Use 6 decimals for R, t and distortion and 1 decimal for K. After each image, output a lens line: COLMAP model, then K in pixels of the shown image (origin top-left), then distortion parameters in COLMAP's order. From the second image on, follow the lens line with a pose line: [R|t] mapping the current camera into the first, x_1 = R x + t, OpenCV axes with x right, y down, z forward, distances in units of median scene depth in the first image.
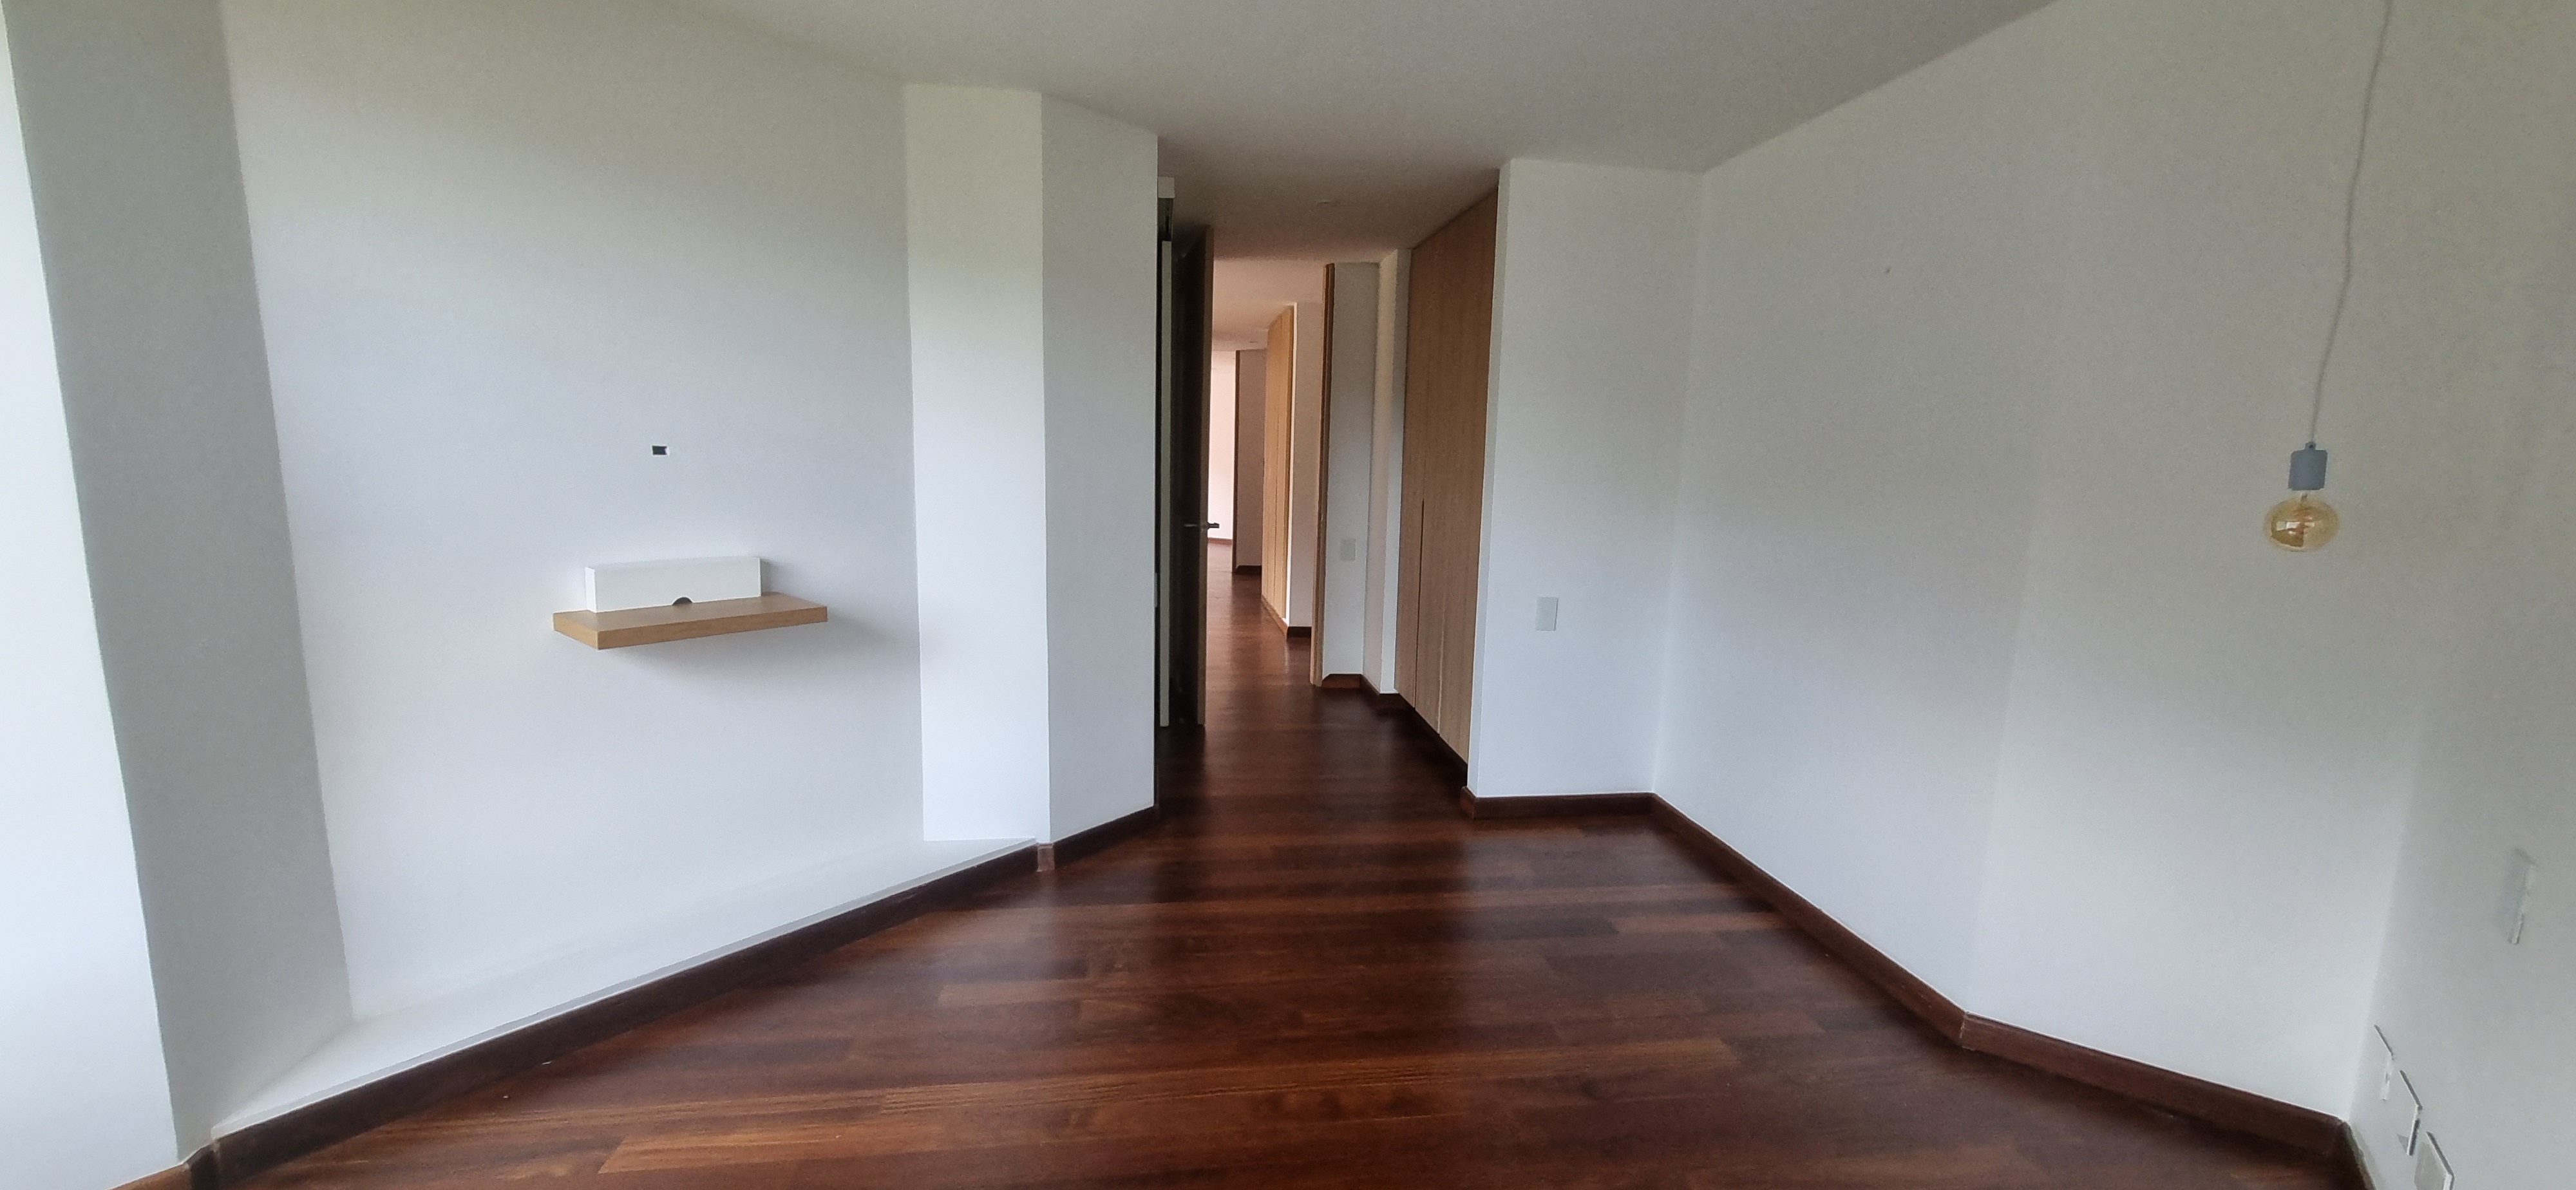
lens RADIAL K [[1007.0, 0, 1293.4], [0, 1007.0, 601.2], [0, 0, 1]] dist [-0.002209, -0.000016]
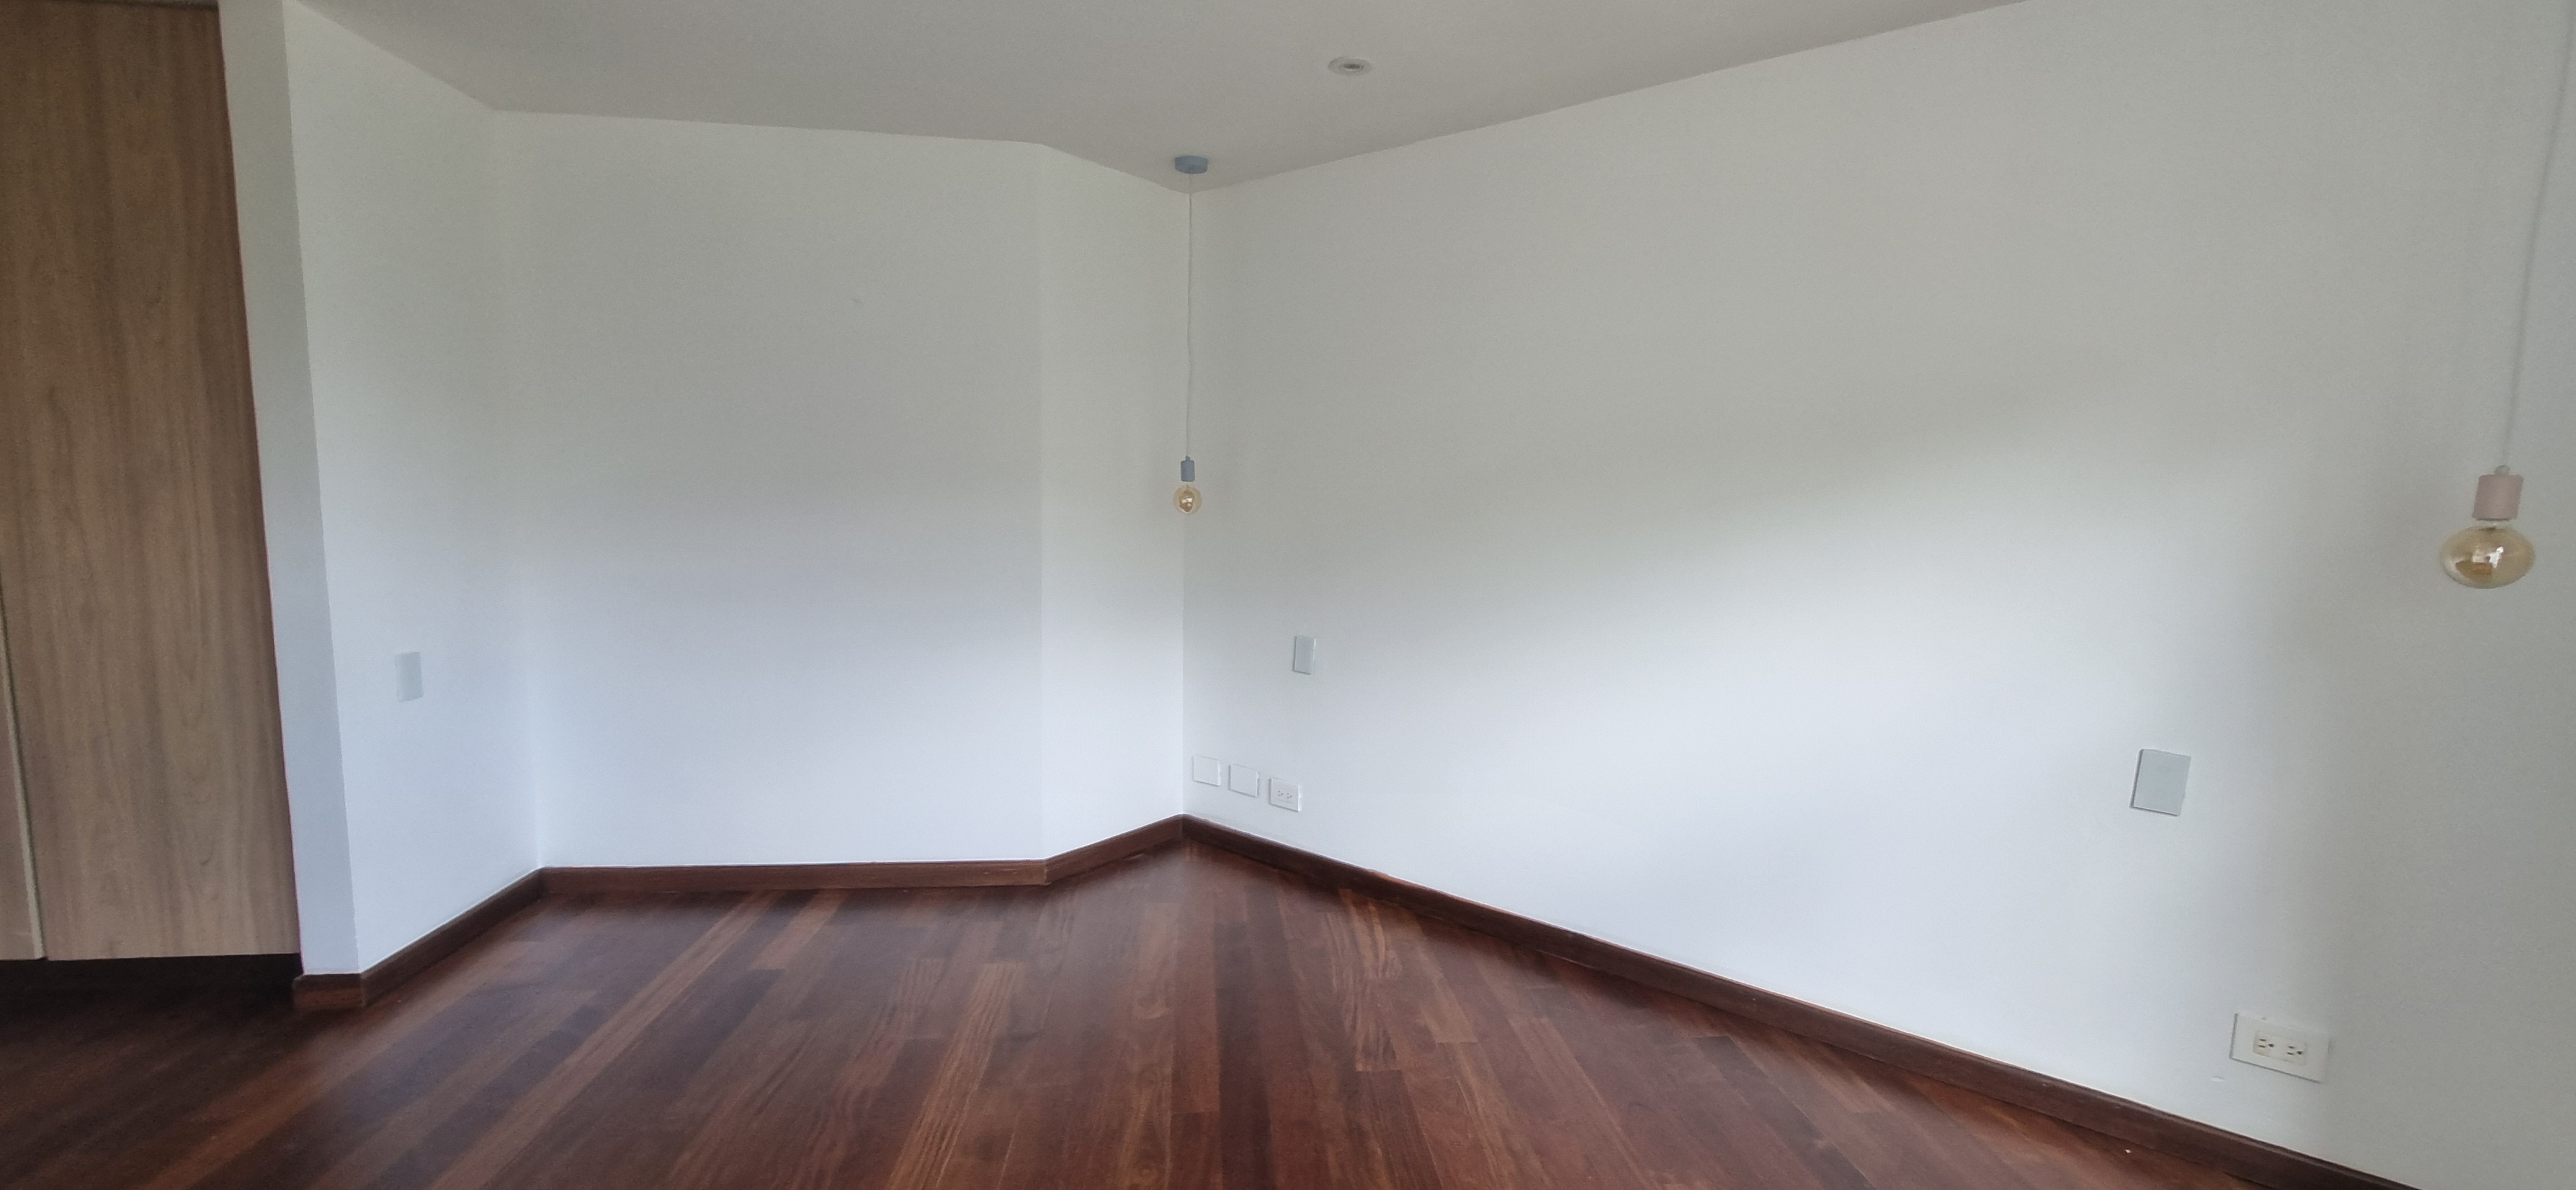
lens RADIAL K [[1013.0, 0, 1300.3], [0, 1013.0, 601.4], [0, 0, 1]] dist [-0.001175, -0.000283]
pose [[0.039785, -0.135756, 0.989943, -0.519211], [0.129132, 0.983118, 0.129631, -0.063076], [-0.990829, 0.122676, 0.056644, 0.412242]]
